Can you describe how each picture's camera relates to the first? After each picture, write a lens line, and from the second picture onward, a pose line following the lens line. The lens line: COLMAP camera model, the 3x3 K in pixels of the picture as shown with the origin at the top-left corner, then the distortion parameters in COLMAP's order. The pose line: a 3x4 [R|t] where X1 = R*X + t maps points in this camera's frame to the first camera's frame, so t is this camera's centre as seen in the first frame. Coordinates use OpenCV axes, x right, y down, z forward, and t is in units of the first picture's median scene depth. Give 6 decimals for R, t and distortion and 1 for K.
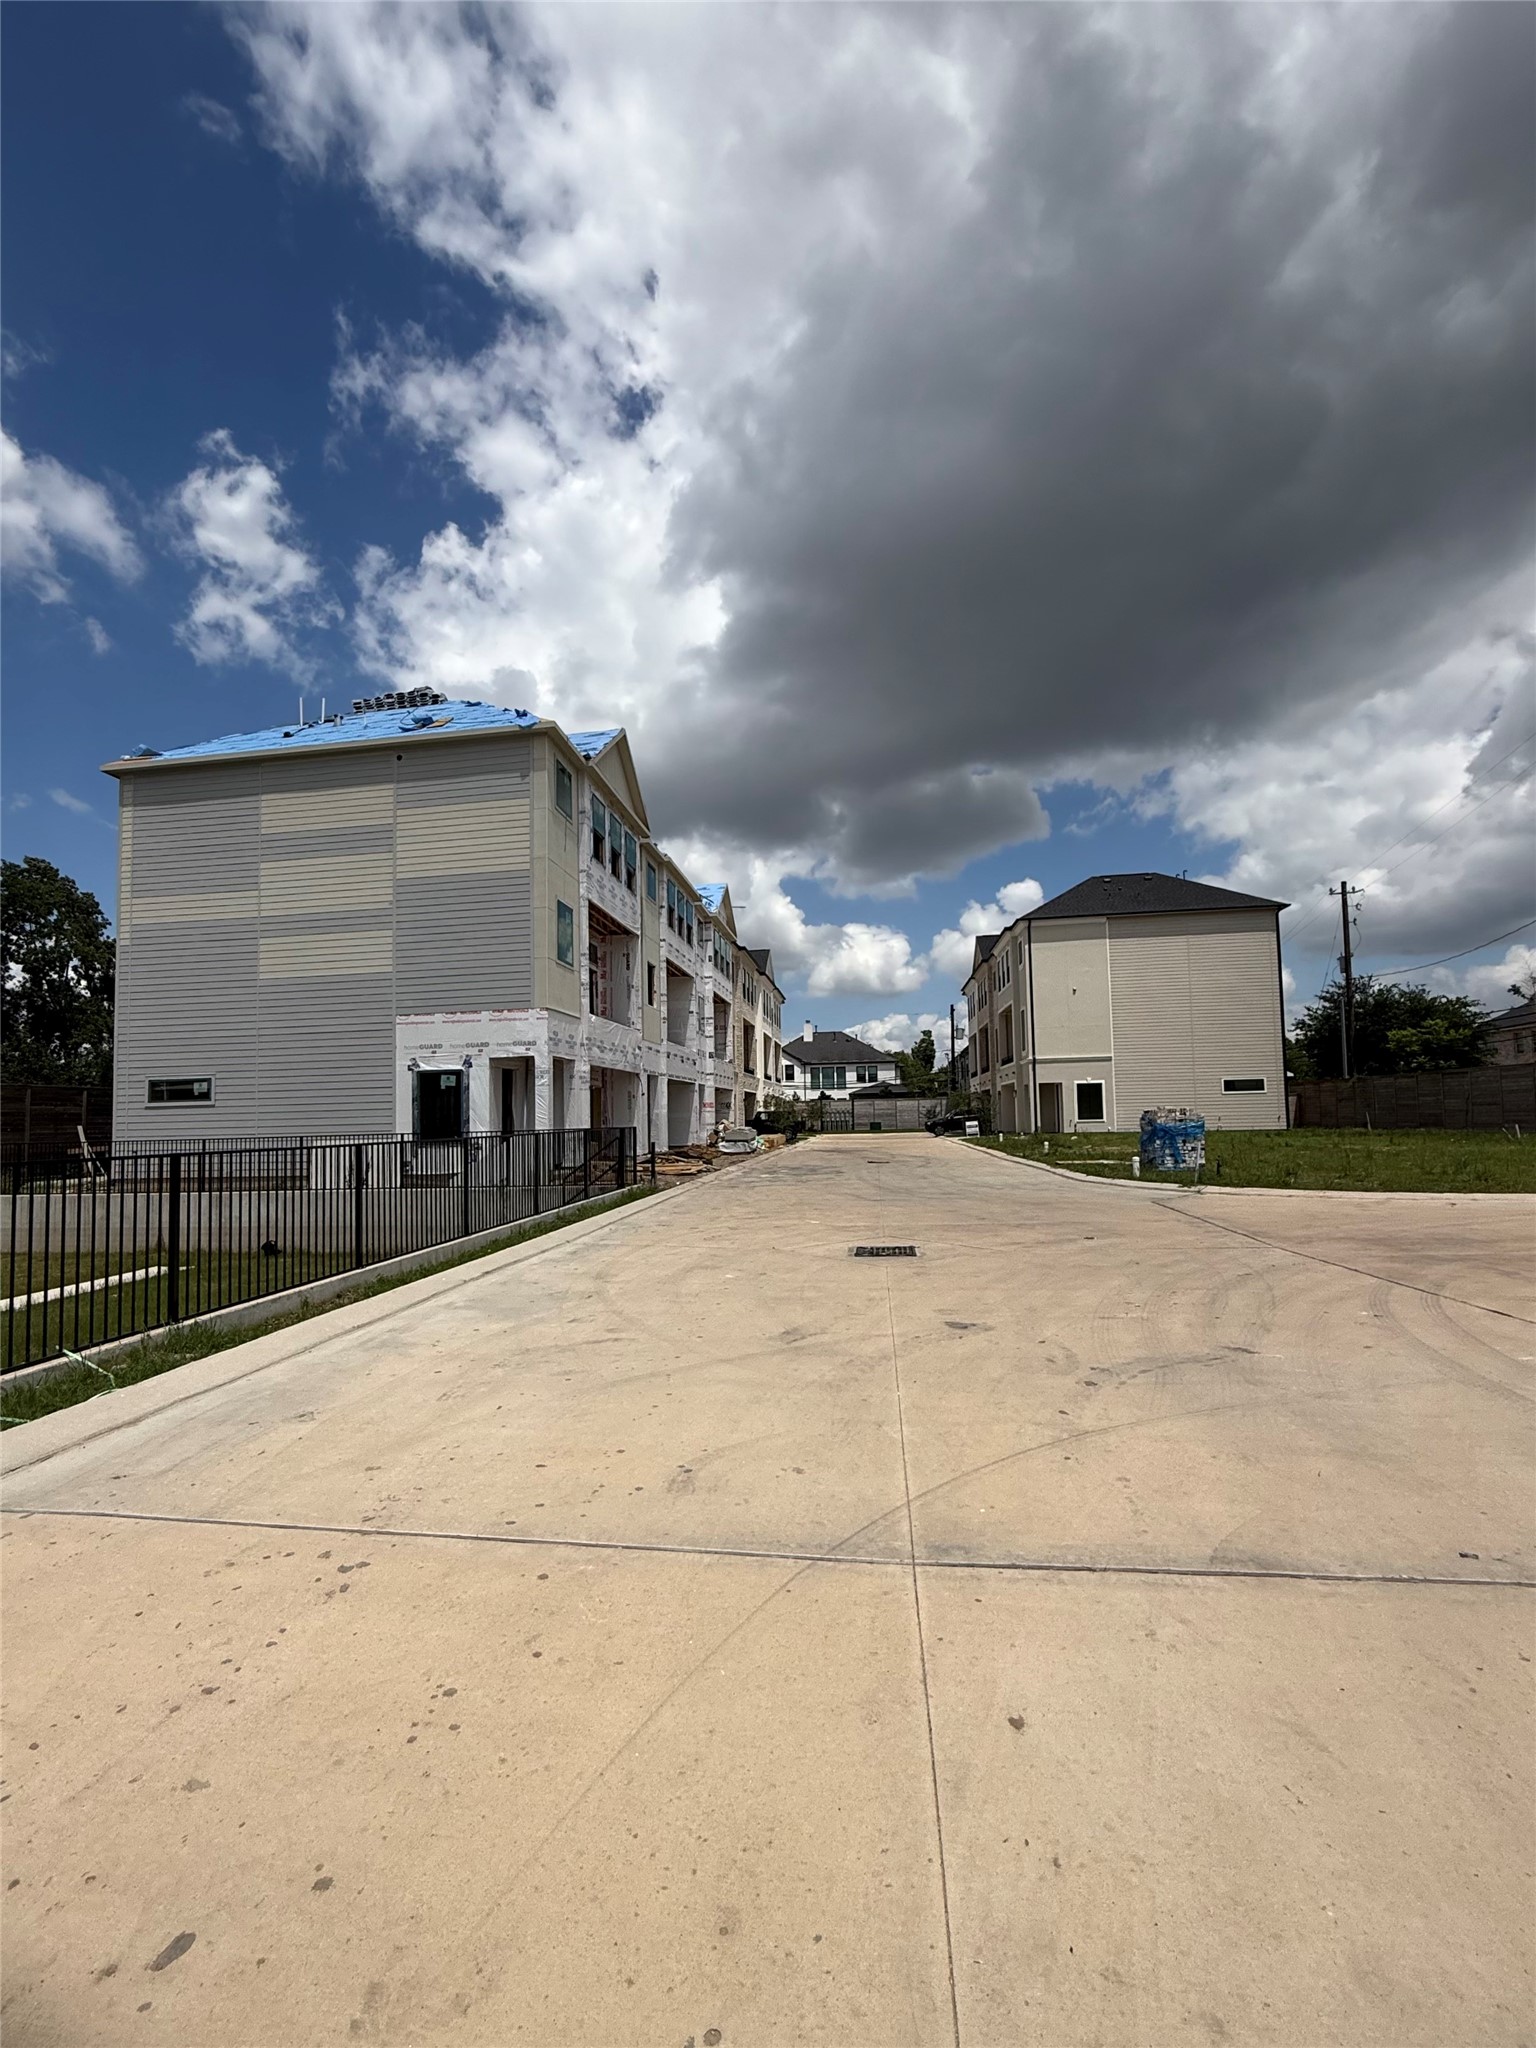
lens RADIAL K [[964.1, 0, 736.7], [0, 964.1, 1054.8], [0, 0, 1]] dist [0.004722, 0.000091]
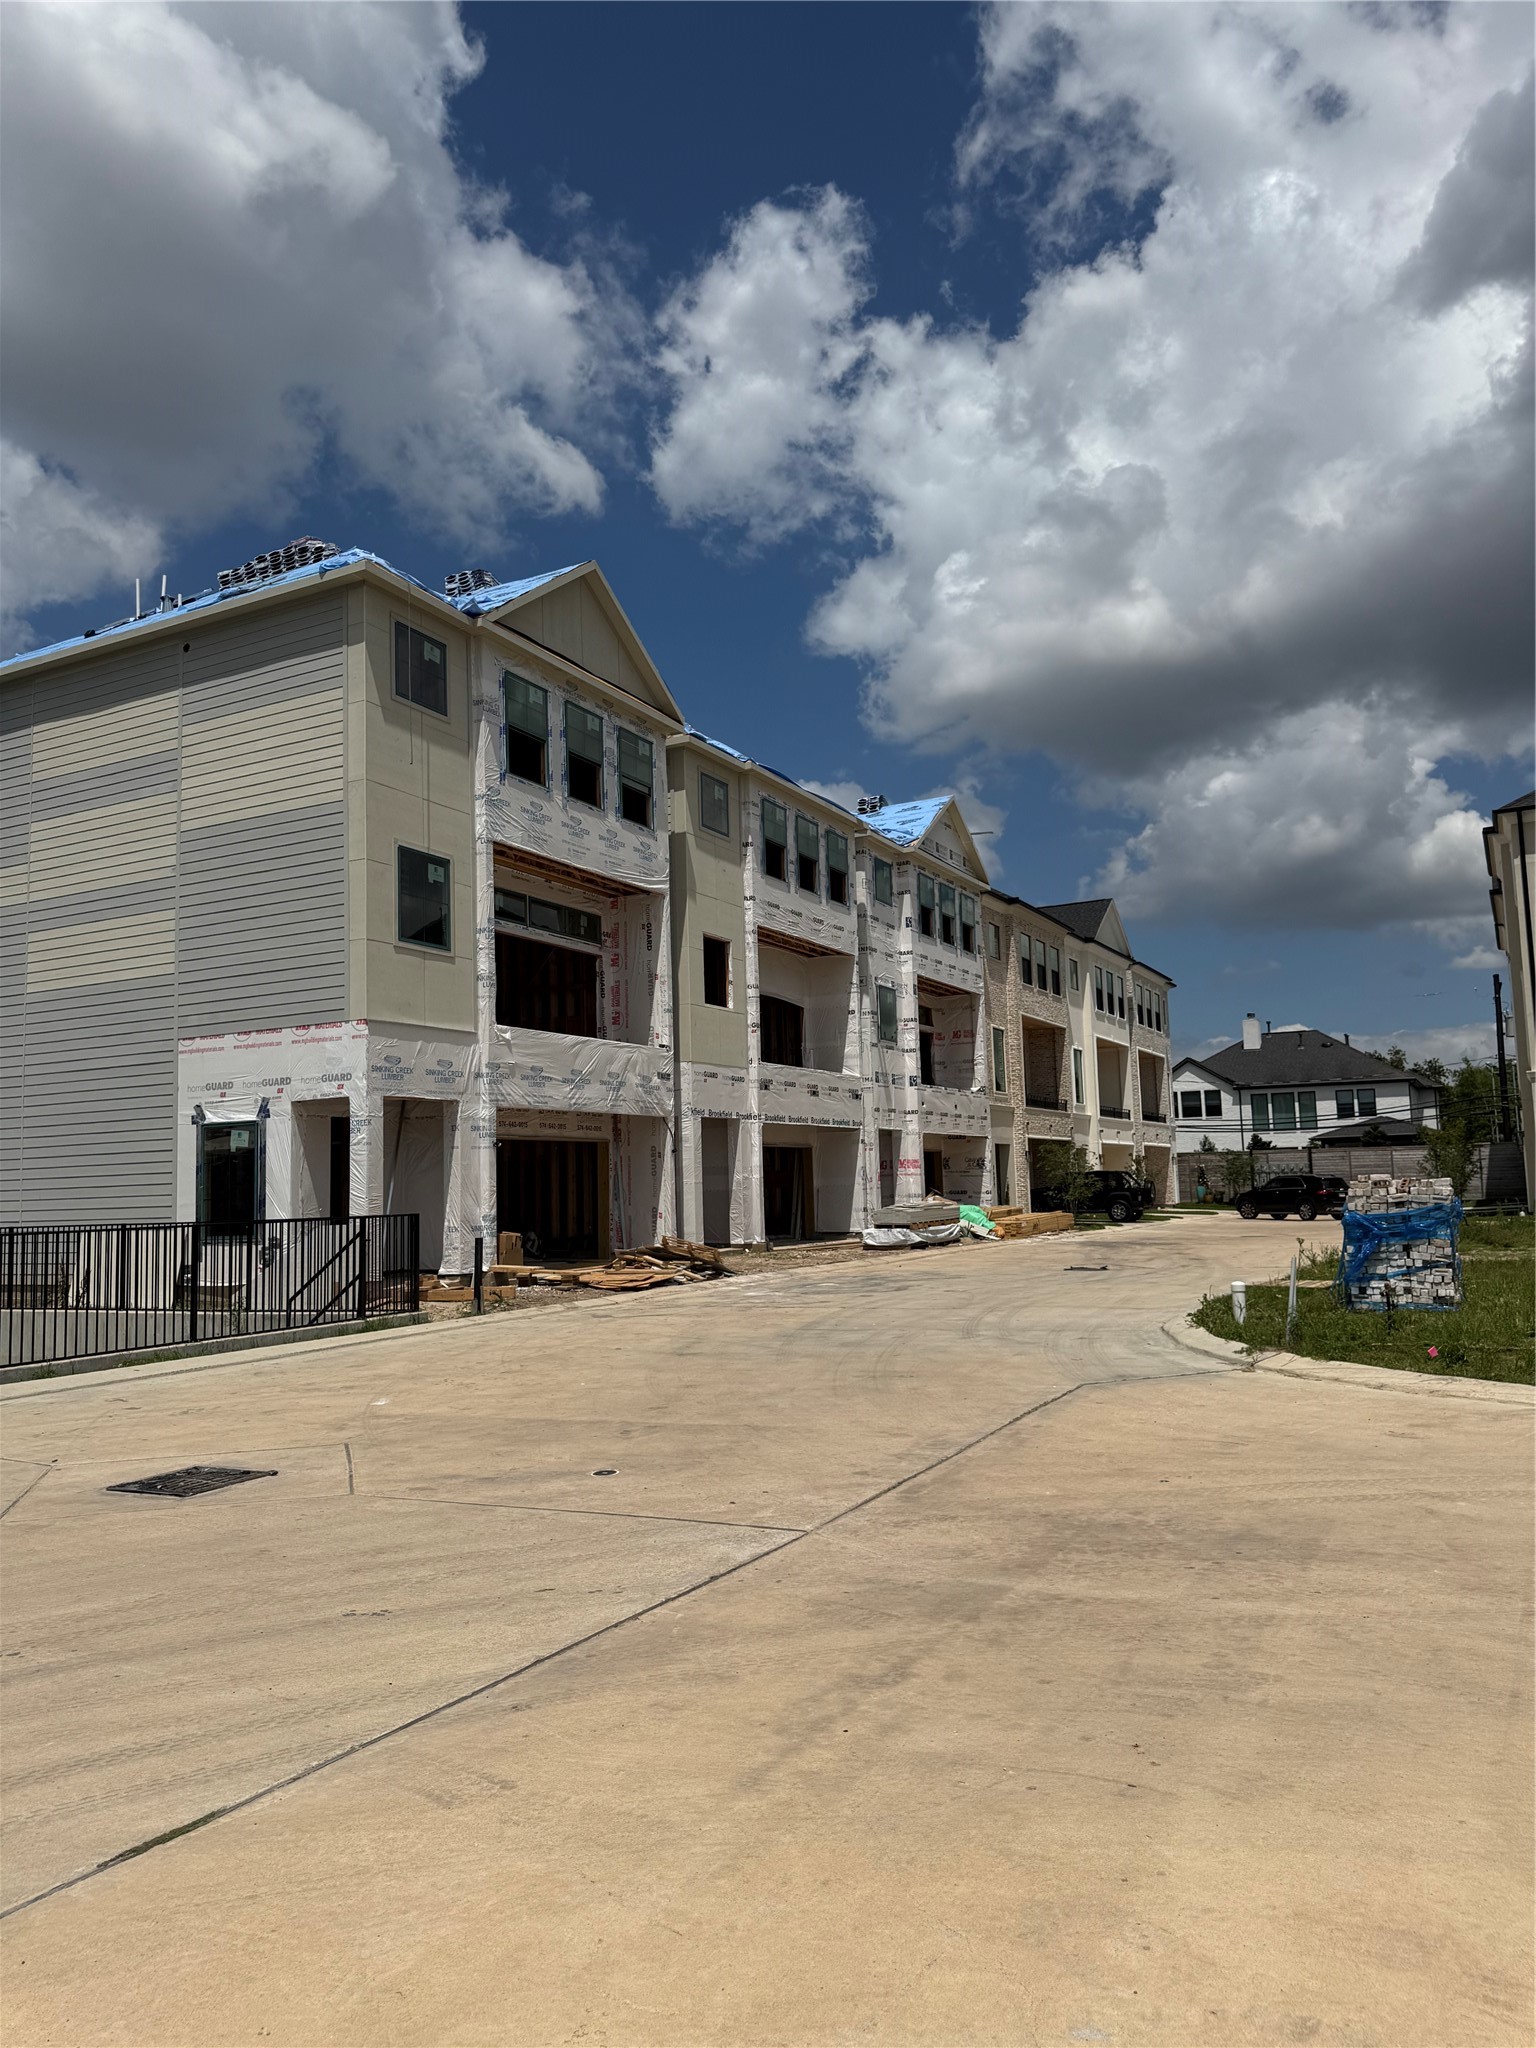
lens RADIAL K [[1501.1, 0, 777.6], [0, 1501.1, 1023.6], [0, 0, 1]] dist [0.056557, -0.030654]
pose [[0.954499, -0.040307, -0.295477, 0.264781], [0.029041, 0.998678, -0.042420, 0.002755], [0.296796, 0.031909, 0.954408, 0.113720]]
